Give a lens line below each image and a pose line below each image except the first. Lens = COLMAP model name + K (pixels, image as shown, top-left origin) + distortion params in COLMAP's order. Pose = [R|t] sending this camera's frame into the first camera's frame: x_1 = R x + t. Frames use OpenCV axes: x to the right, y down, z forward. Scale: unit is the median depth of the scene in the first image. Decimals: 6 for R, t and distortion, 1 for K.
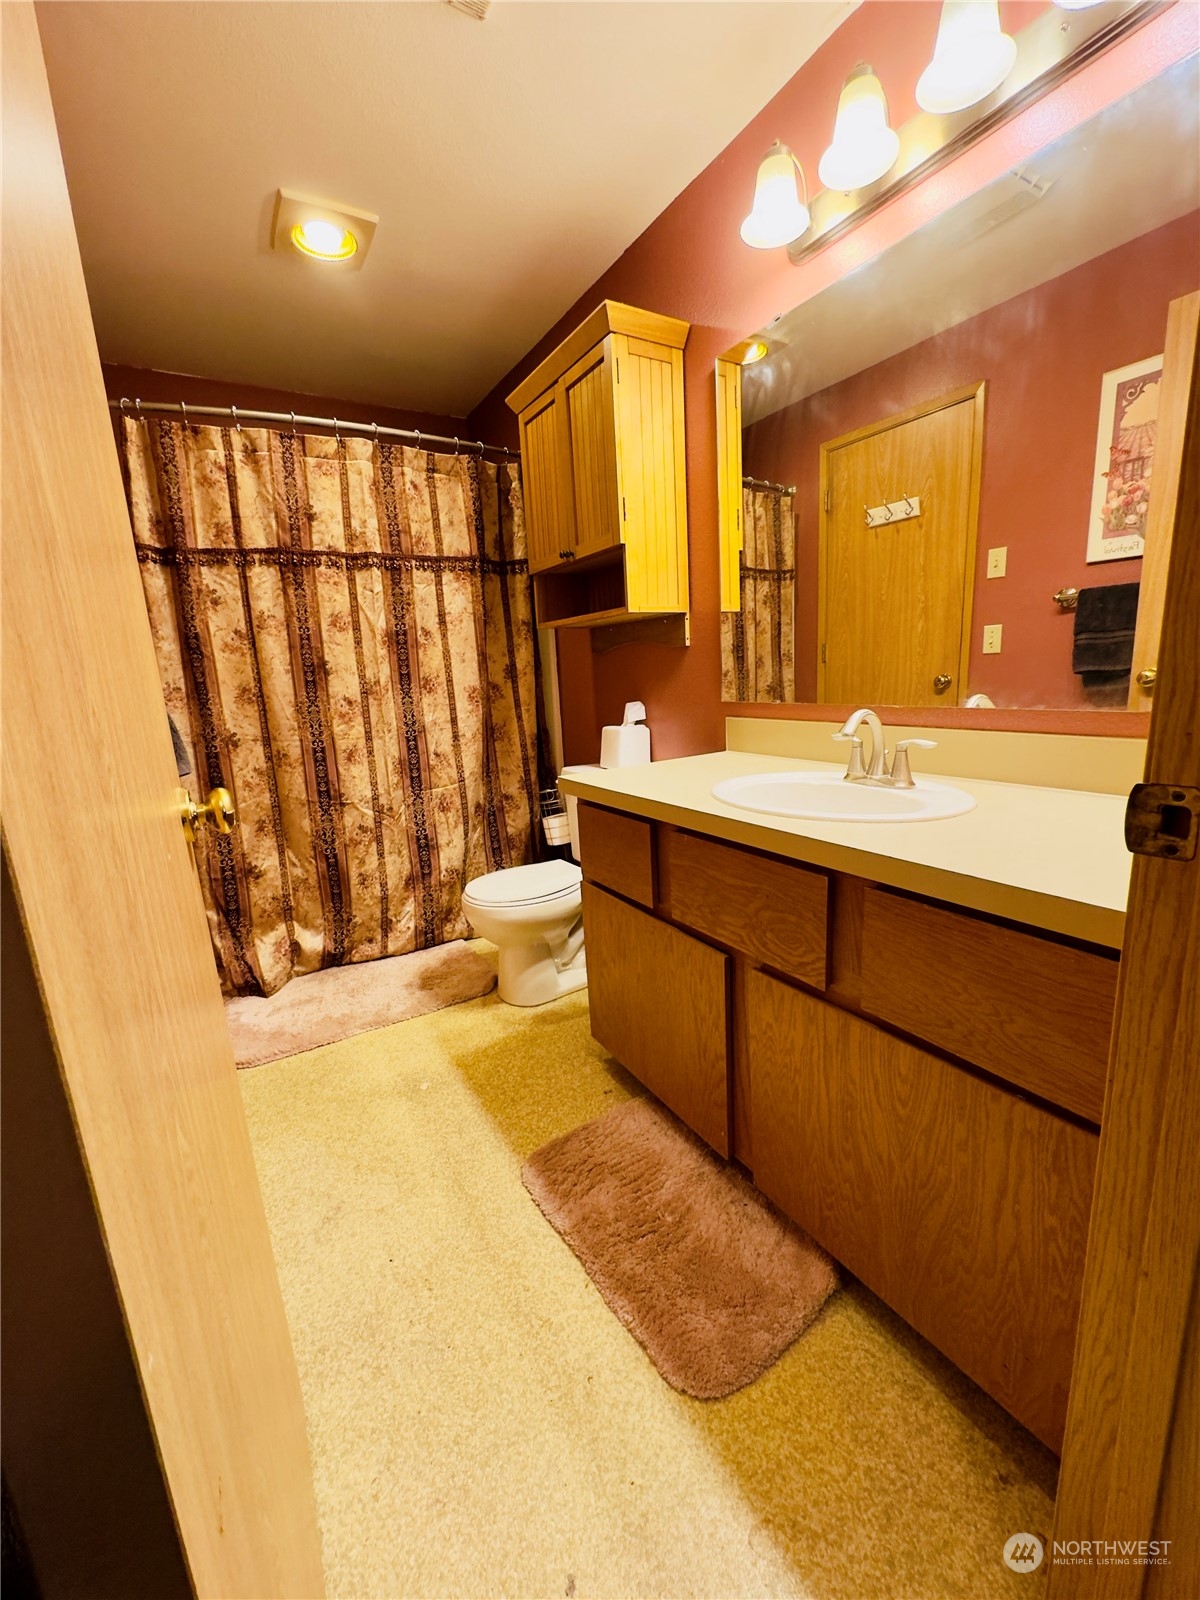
lens RADIAL K [[634.8, 0, 600.0], [0, 634.8, 800.0], [0, 0, 1]] dist [0.001111, -0.000048]
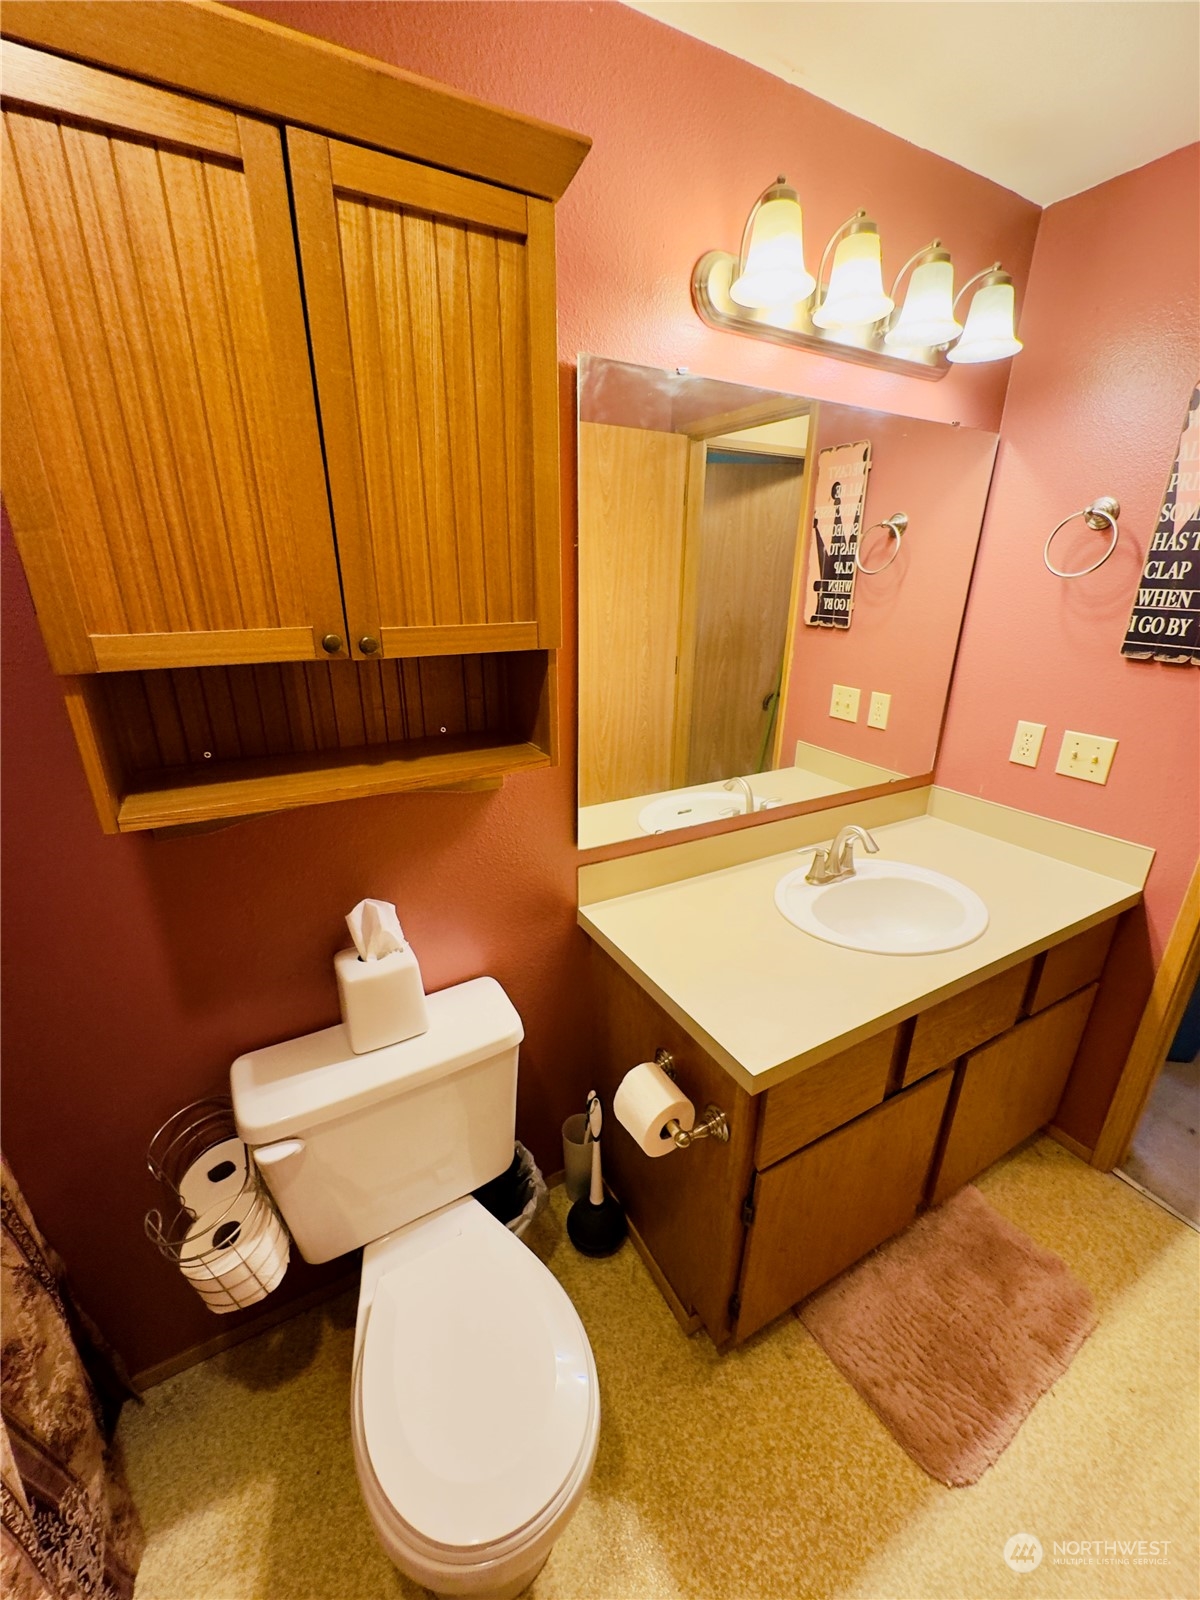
lens RADIAL K [[634.8, 0, 600.0], [0, 634.8, 800.0], [0, 0, 1]] dist [0.001111, -0.000048]
pose [[0.036940, -0.288967, 0.956626, -0.486231], [0.194241, 0.941098, 0.276776, -0.403044], [-0.980258, 0.175592, 0.090893, 0.896436]]
